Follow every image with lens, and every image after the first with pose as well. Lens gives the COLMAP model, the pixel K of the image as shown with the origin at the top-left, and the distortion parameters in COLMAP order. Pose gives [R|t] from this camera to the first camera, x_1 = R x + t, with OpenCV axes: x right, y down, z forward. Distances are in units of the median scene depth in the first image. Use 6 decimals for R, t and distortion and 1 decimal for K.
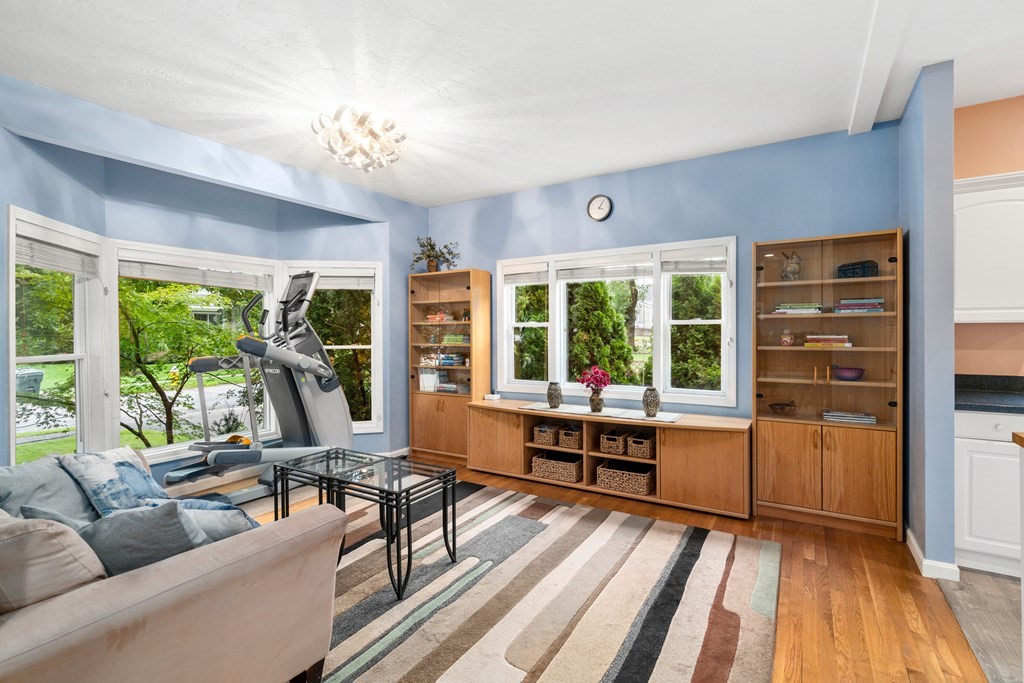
lens RADIAL K [[472.5, 0, 516.4], [0, 472.5, 333.0], [0, 0, 1]] dist [-0.002185, 0.000061]
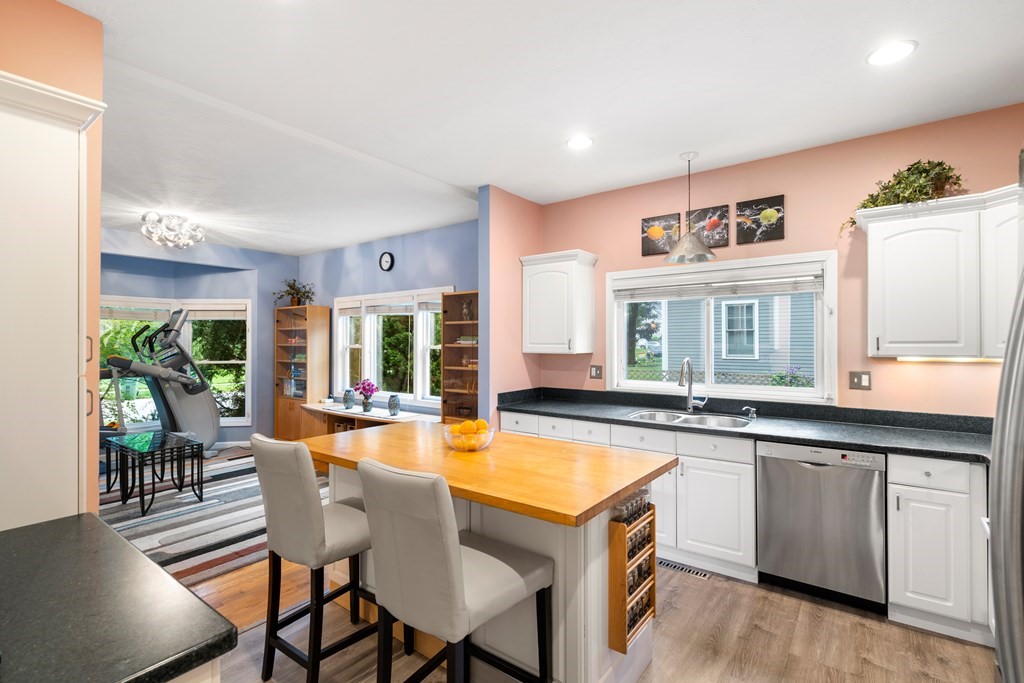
lens RADIAL K [[472.5, 0, 531.6], [0, 472.5, 345.2], [0, 0, 1]] dist [-0.002185, 0.000061]
pose [[0.996599, 0.004237, -0.082296, 0.658518], [-0.003720, 0.999972, 0.006434, -0.033257], [0.082321, -0.006106, 0.996587, -0.292585]]
